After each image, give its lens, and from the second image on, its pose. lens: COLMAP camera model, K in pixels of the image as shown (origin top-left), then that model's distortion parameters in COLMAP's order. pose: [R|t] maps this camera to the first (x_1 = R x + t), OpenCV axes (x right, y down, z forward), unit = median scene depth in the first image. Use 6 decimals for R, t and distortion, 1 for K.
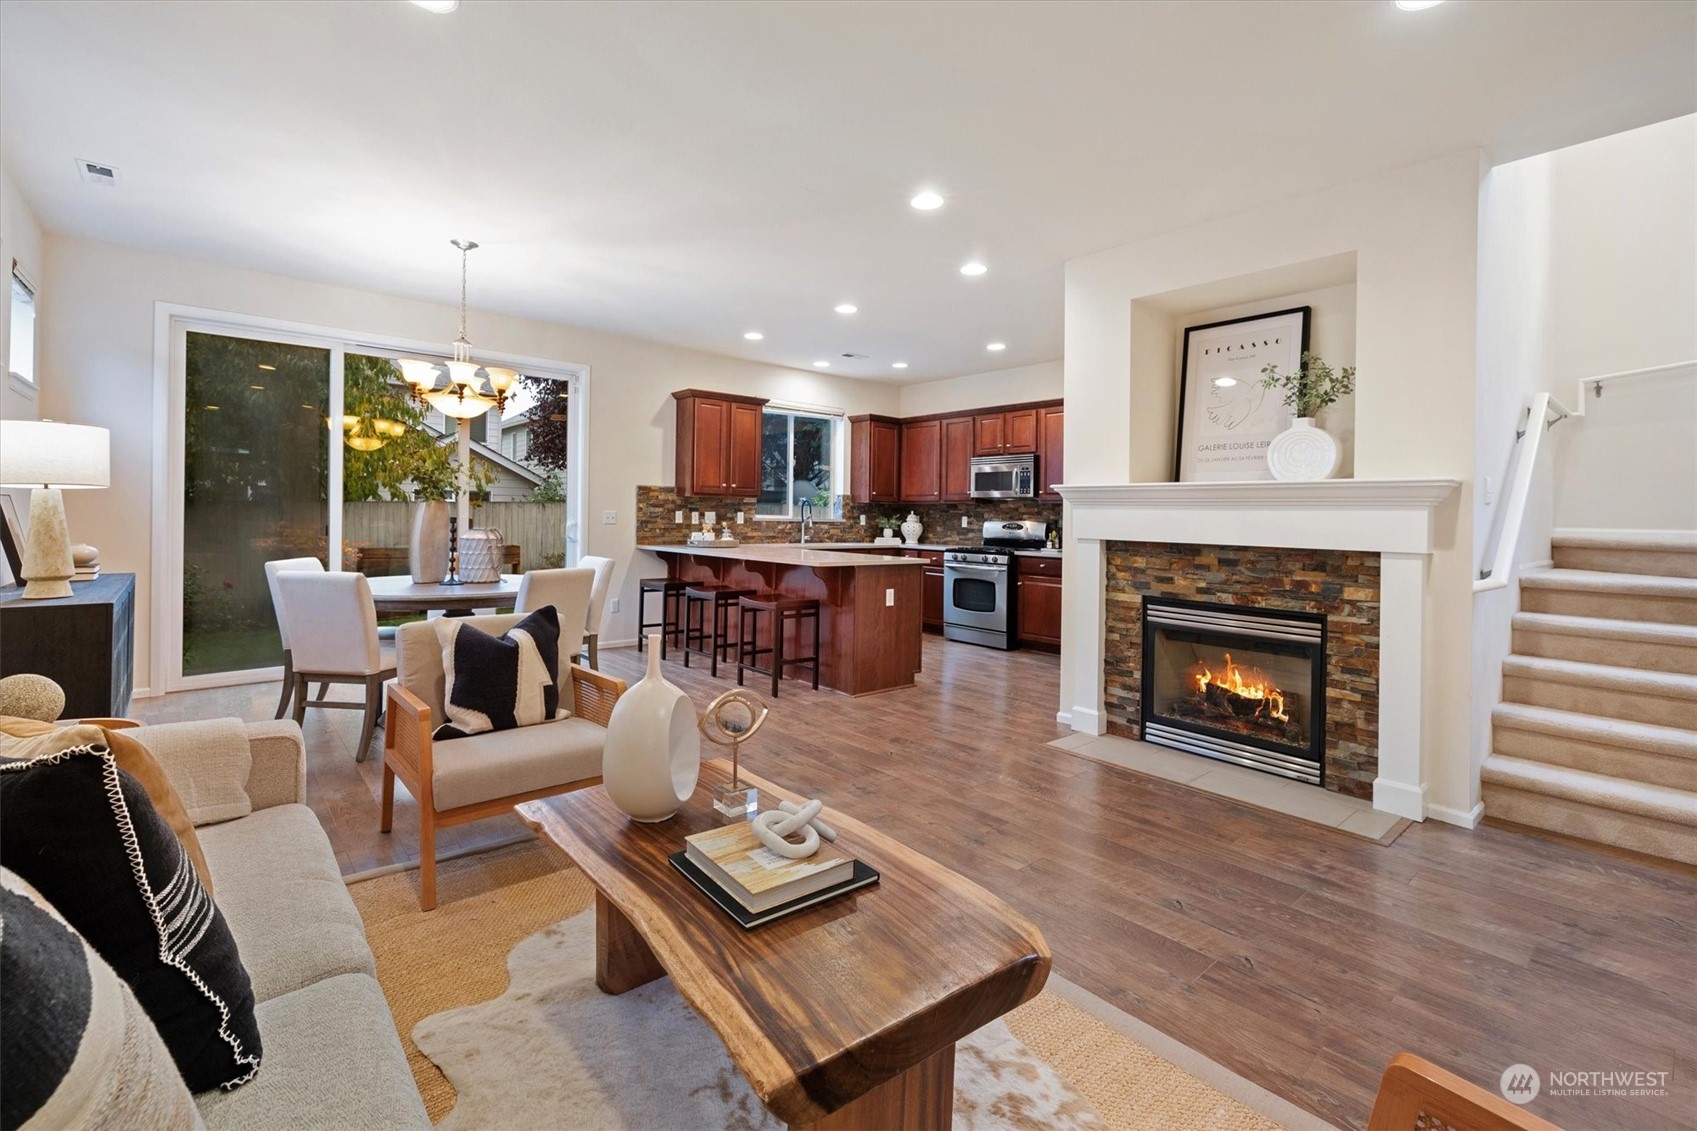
lens RADIAL K [[737.6, 0, 821.5], [0, 737.6, 510.8], [0, 0, 1]] dist [-0.000251, -0.000265]
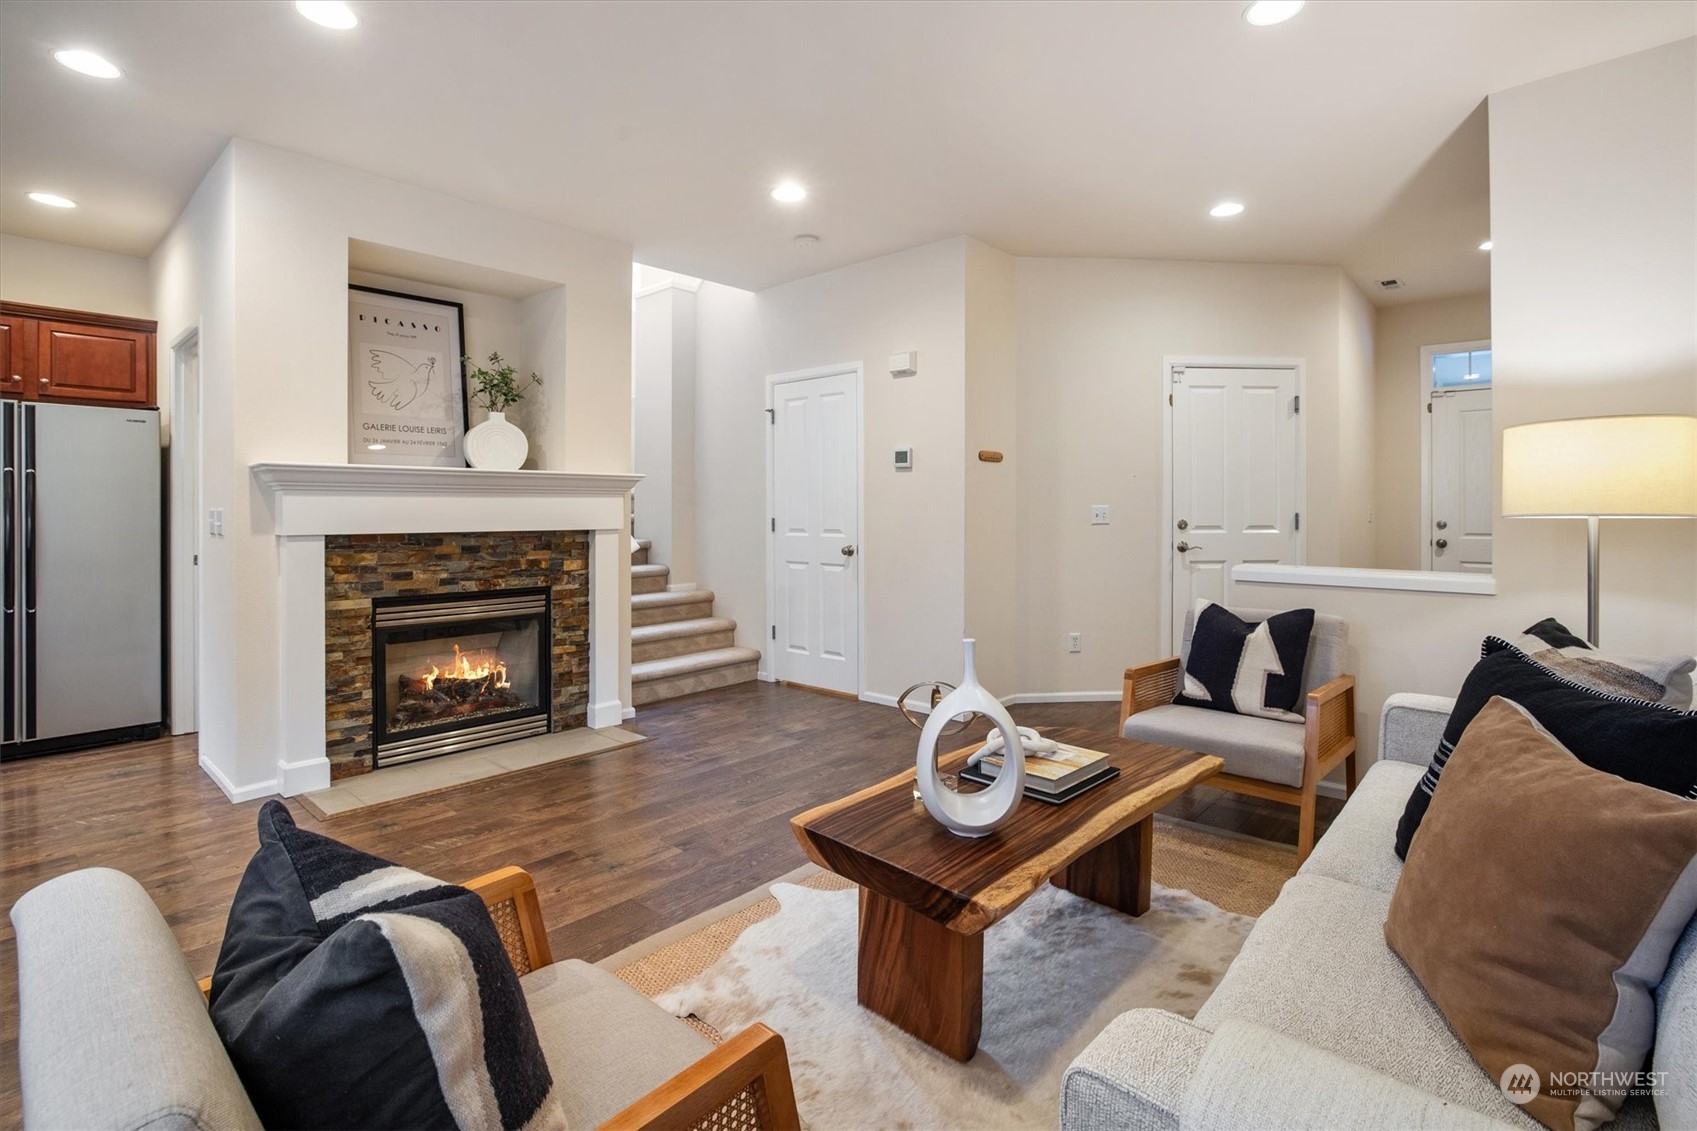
lens RADIAL K [[818.6, 0, 858.4], [0, 818.6, 501.5], [0, 0, 1]] dist [-0.012982, 0.001135]
pose [[-0.142429, -0.010982, 0.989744, -0.556191], [-0.005084, 0.999933, 0.010363, -0.008322], [-0.989792, -0.003556, -0.142475, 0.576221]]
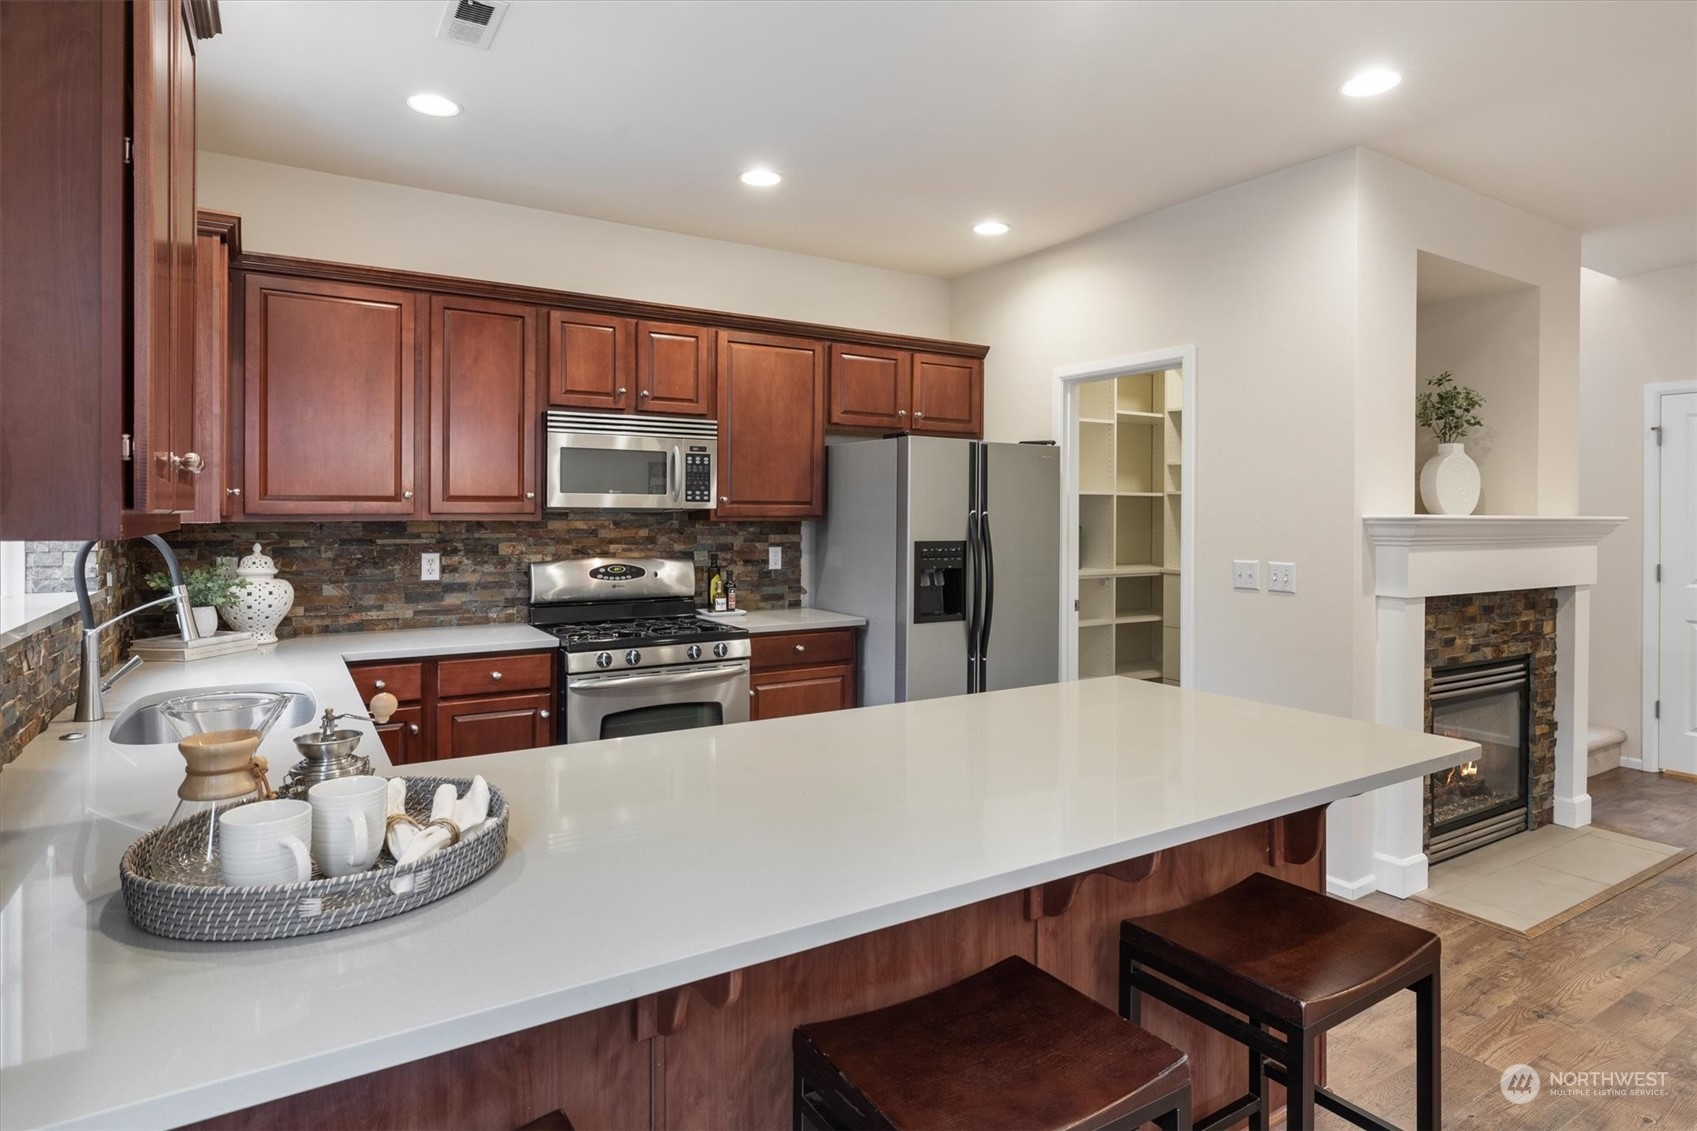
lens RADIAL K [[918.5, 0, 866.1], [0, 918.5, 517.9], [0, 0, 1]] dist [-0.002719, 0.000761]
pose [[0.124326, -0.023196, 0.991970, -0.512008], [-0.008408, 0.999666, 0.024430, -0.048993], [-0.992206, -0.011377, 0.124089, 1.419504]]
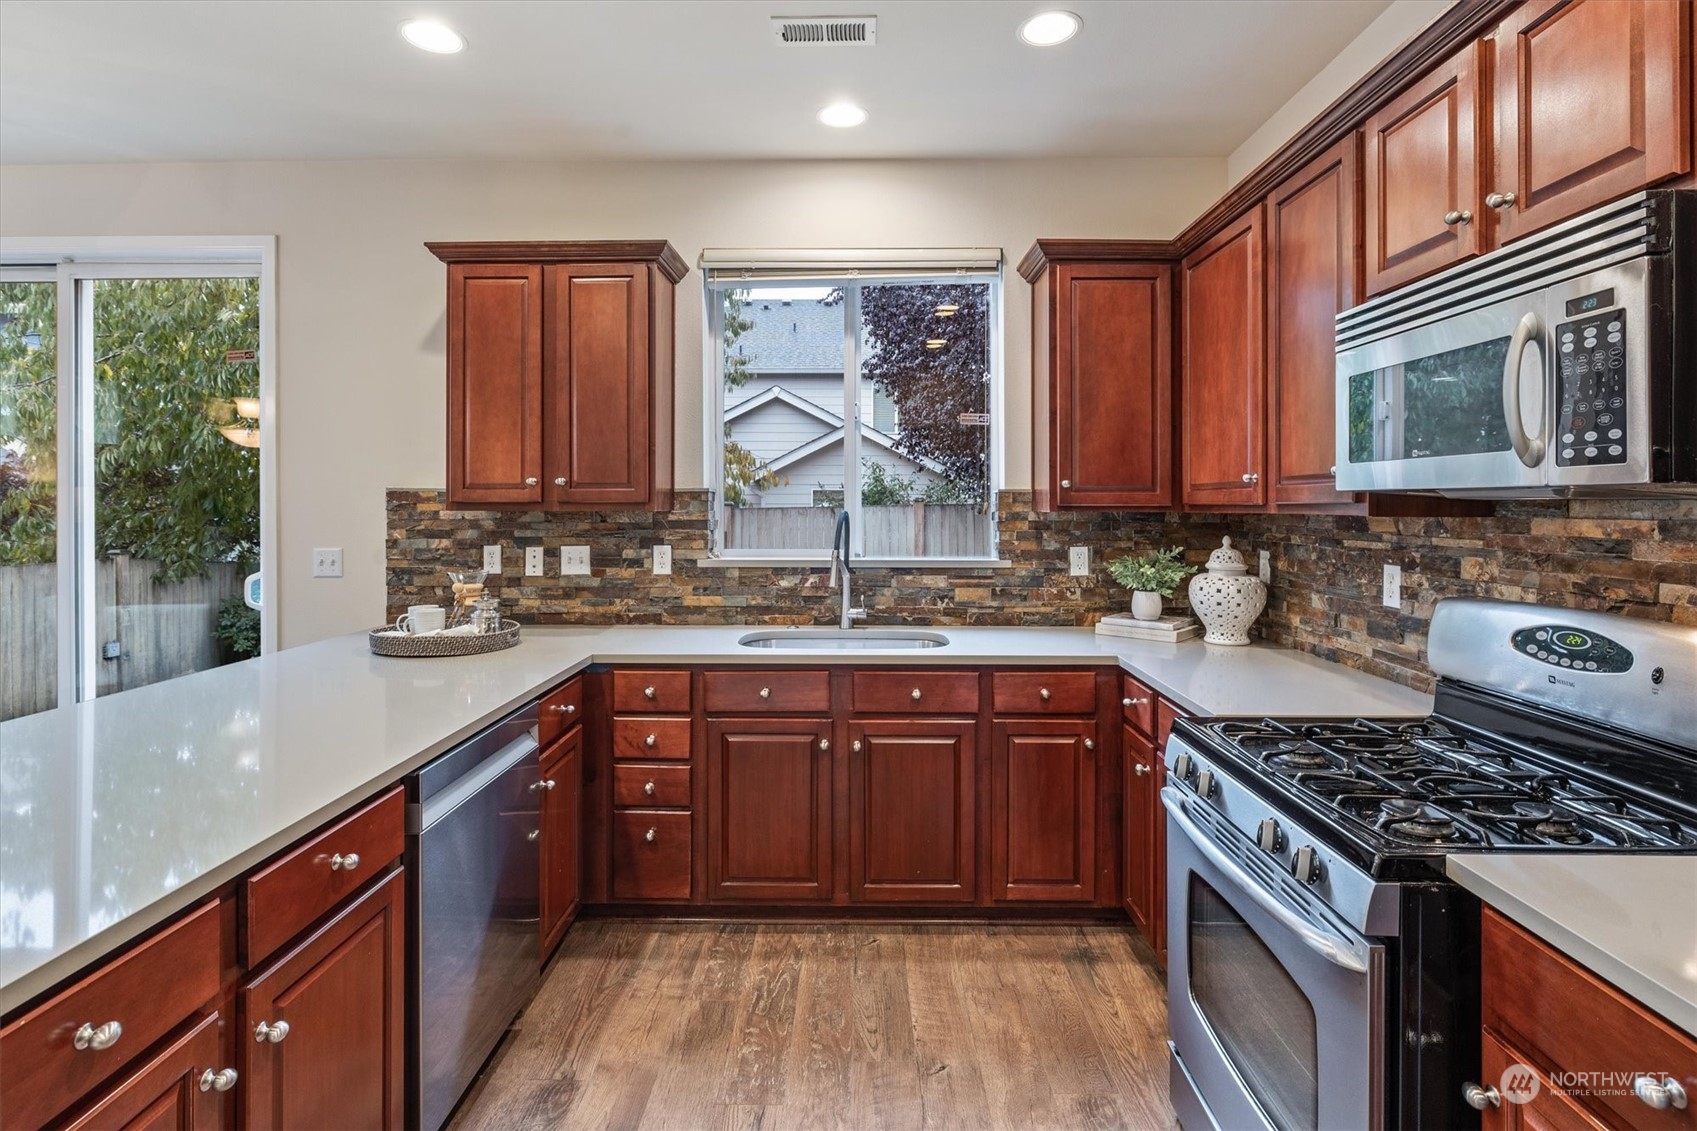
lens RADIAL K [[818.6, 0, 851.7], [0, 818.6, 512.6], [0, 0, 1]] dist [-0.012982, 0.001135]
pose [[0.766458, -0.011413, -0.642193, 0.460586], [0.018072, 0.999829, 0.003800, -0.028874], [0.642040, -0.014519, 0.766533, 1.335129]]
